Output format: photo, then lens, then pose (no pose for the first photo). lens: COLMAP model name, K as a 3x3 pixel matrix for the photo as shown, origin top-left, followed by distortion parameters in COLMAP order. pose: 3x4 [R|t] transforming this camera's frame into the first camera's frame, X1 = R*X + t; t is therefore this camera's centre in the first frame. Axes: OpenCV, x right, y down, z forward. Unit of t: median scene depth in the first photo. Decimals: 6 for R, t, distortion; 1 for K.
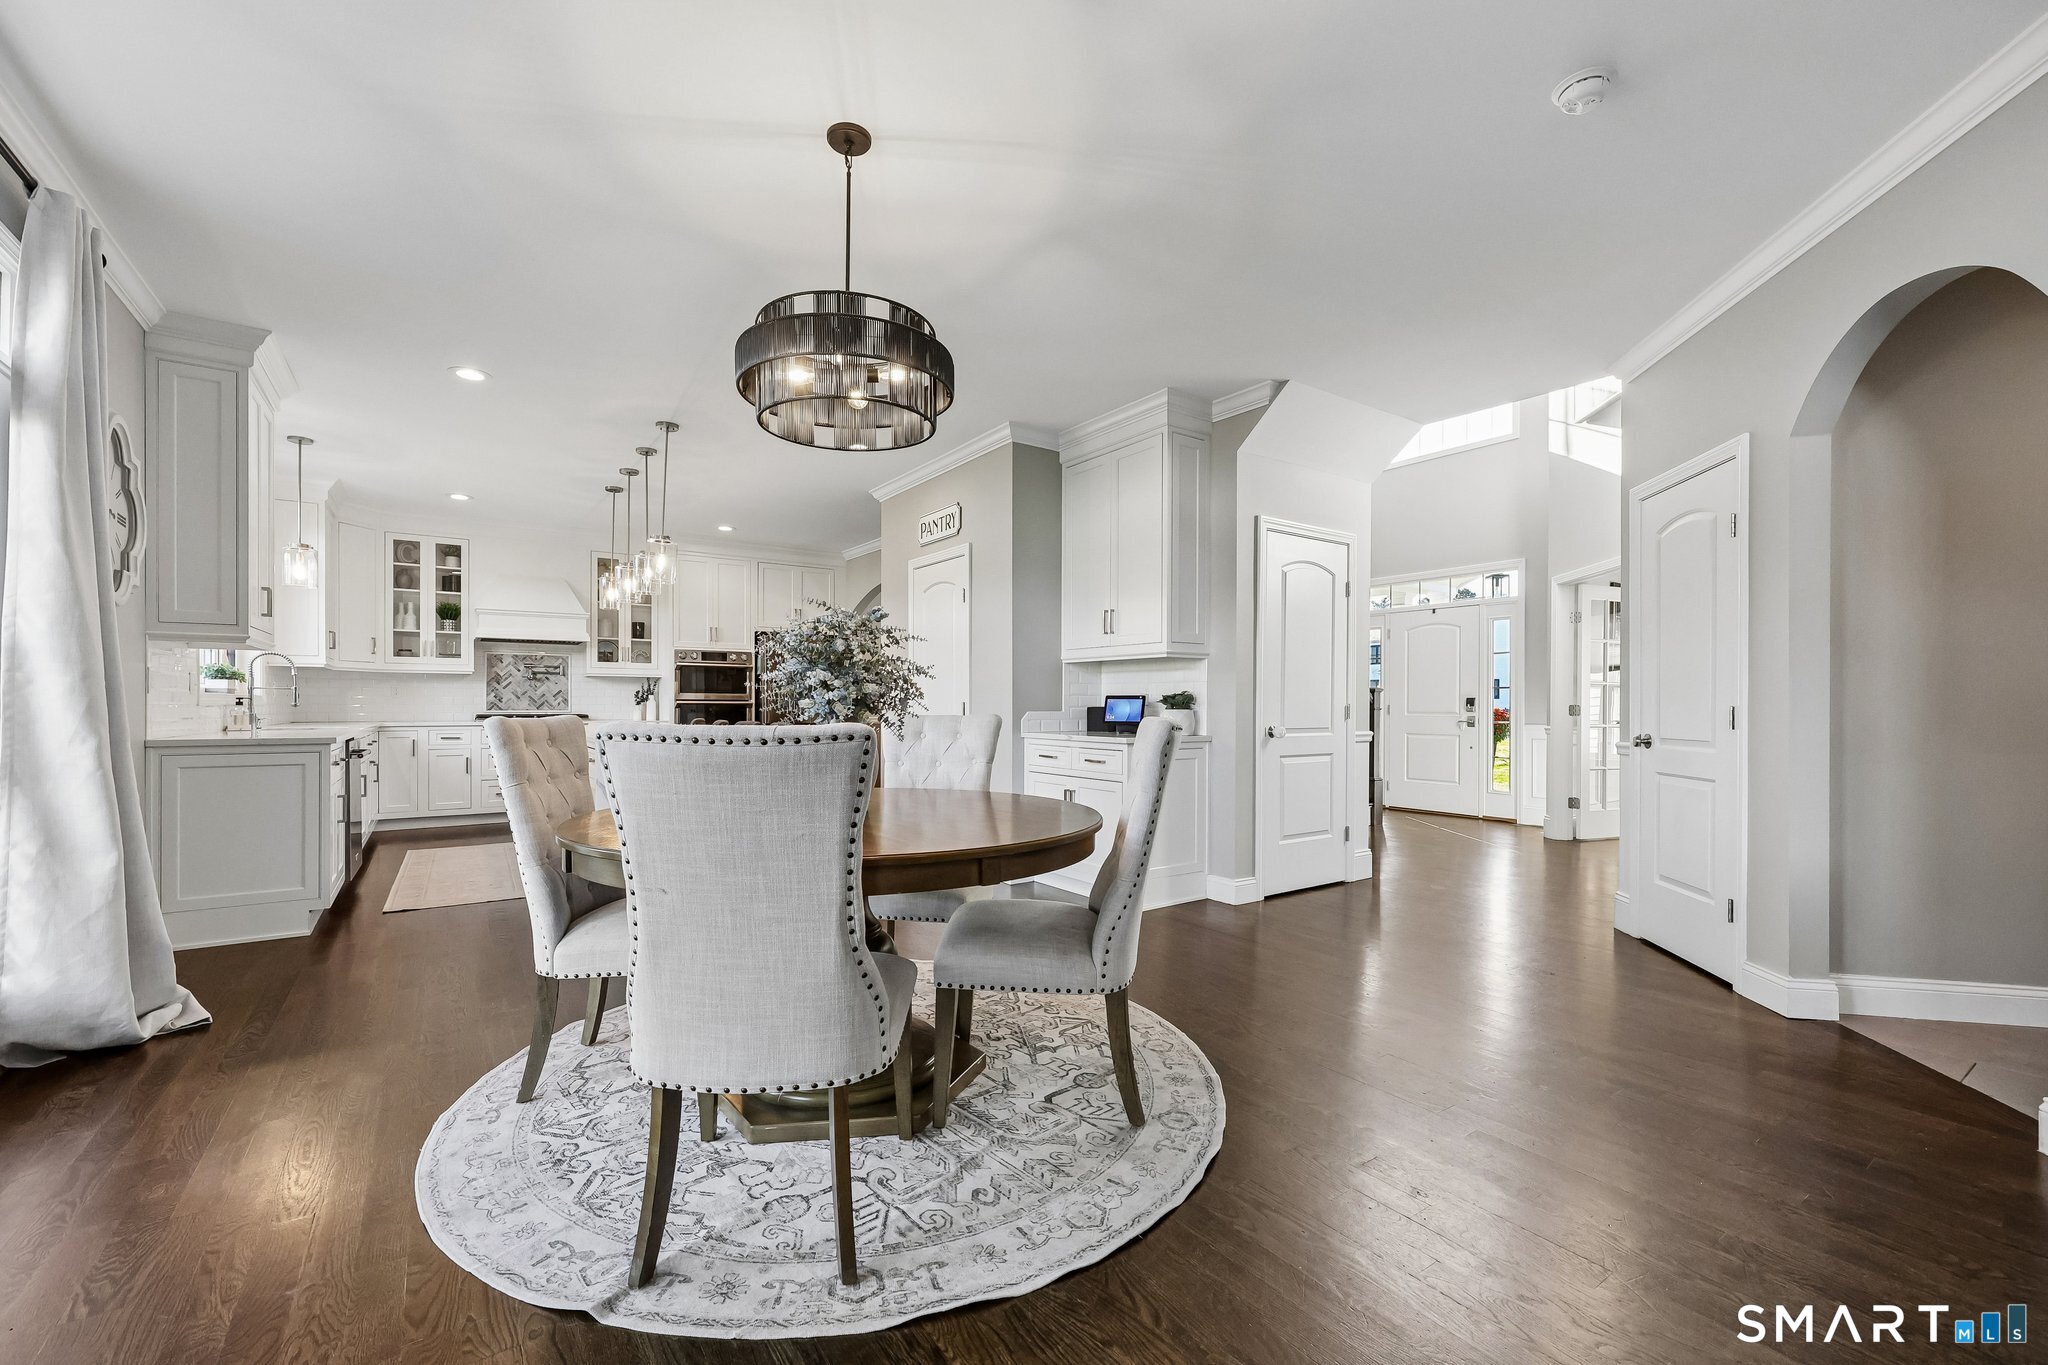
lens RADIAL K [[821.3, 0, 1004.2], [0, 821.3, 702.0], [0, 0, 1]] dist [-0.002630, -0.000077]
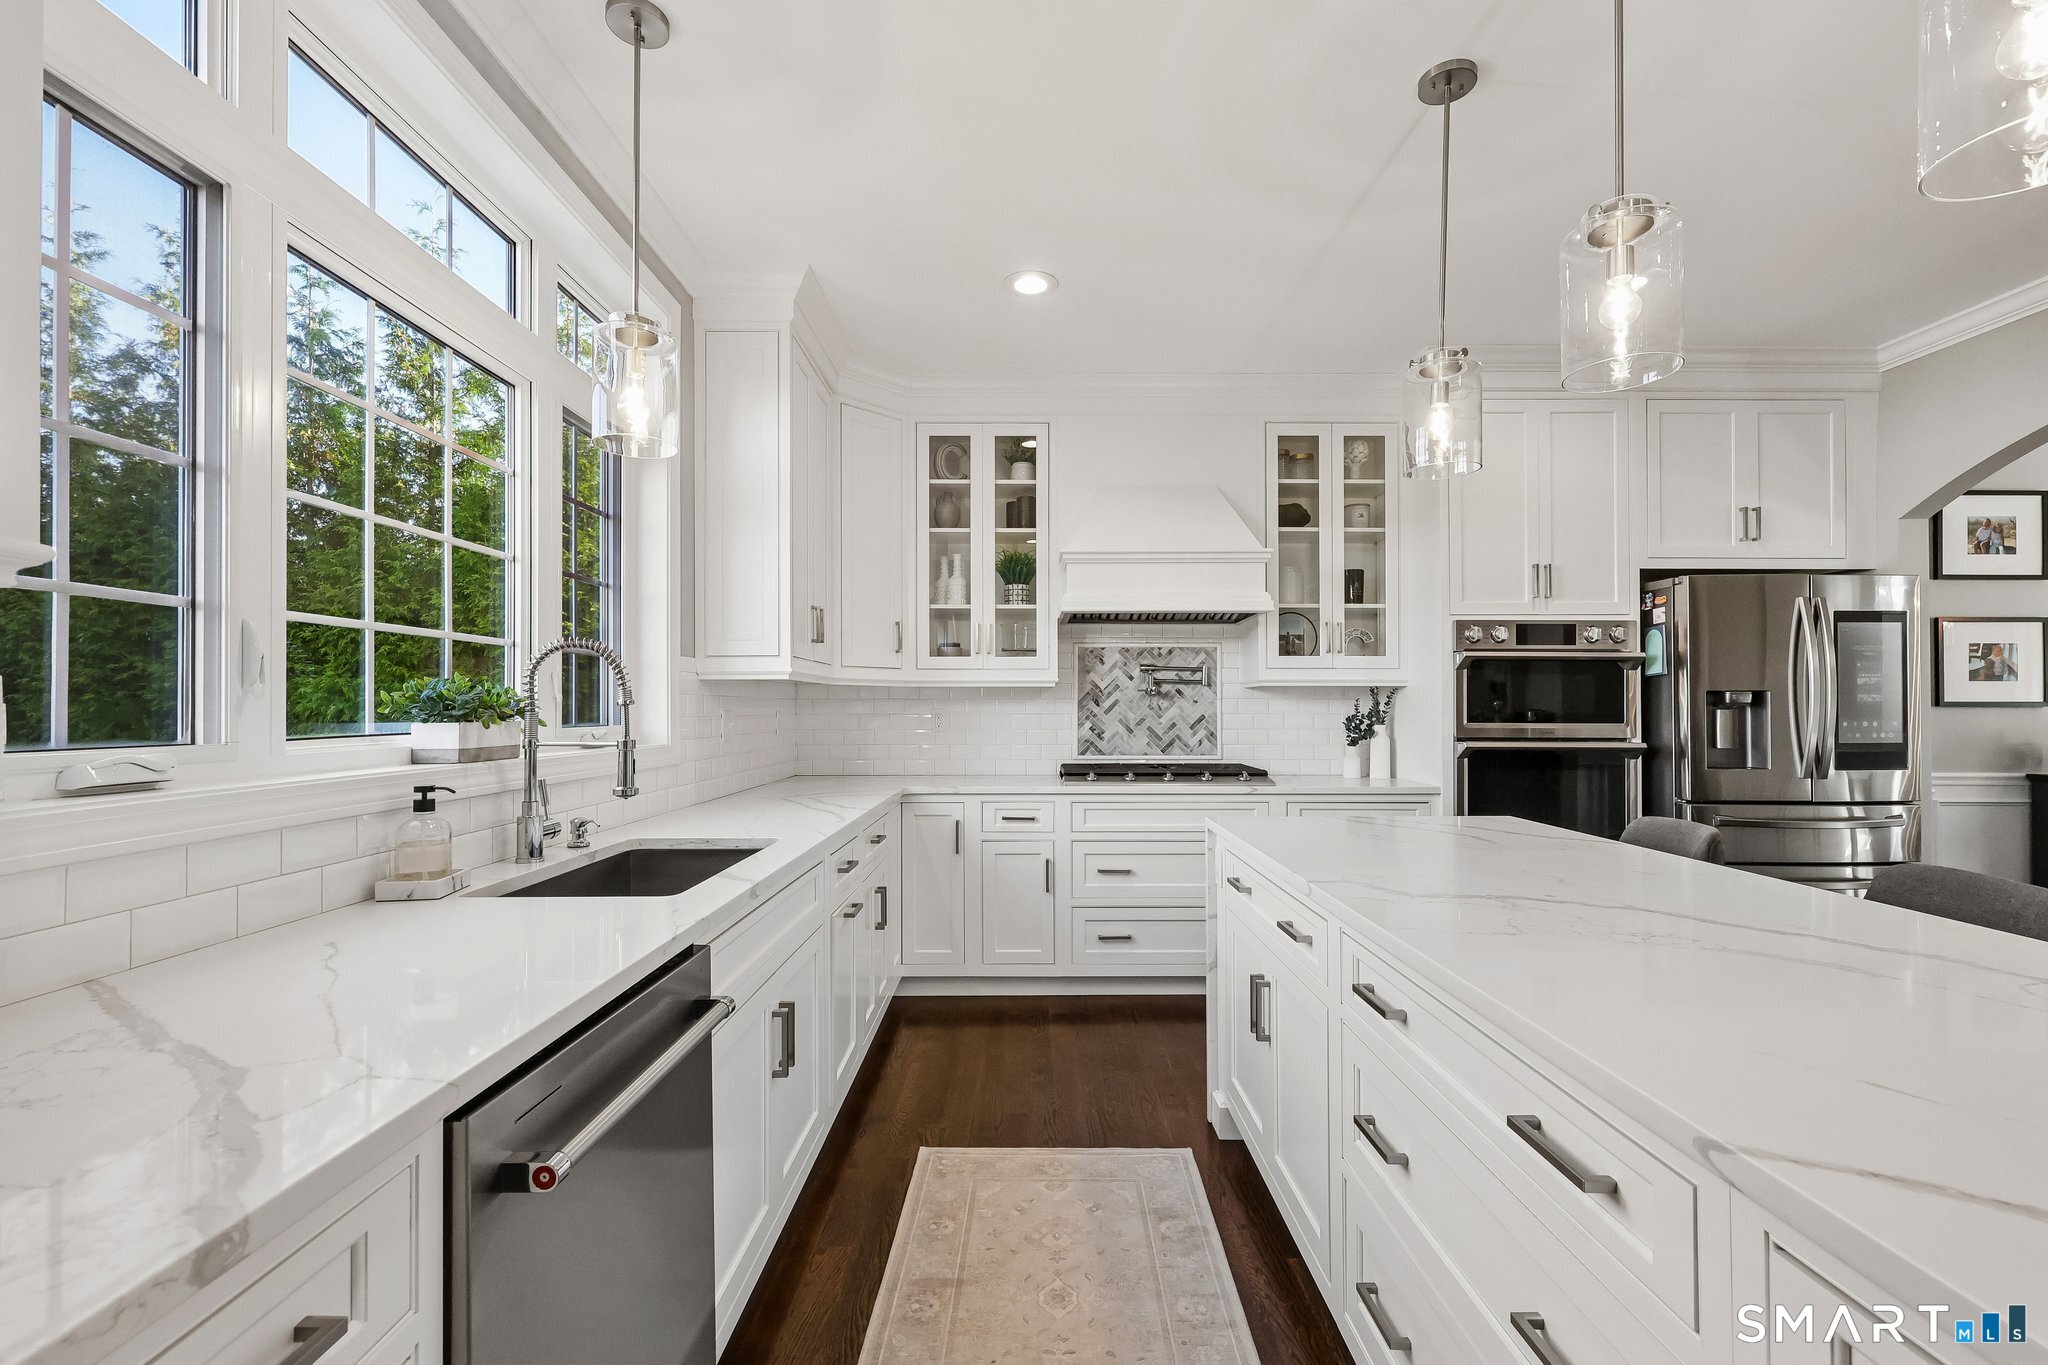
lens RADIAL K [[821.3, 0, 1028.3], [0, 821.3, 694.2], [0, 0, 1]] dist [-0.002630, -0.000077]
pose [[0.825038, -0.010920, -0.564972, -0.369339], [0.003116, 0.999886, -0.014775, -0.021684], [0.565068, 0.010430, 0.824978, 0.562640]]
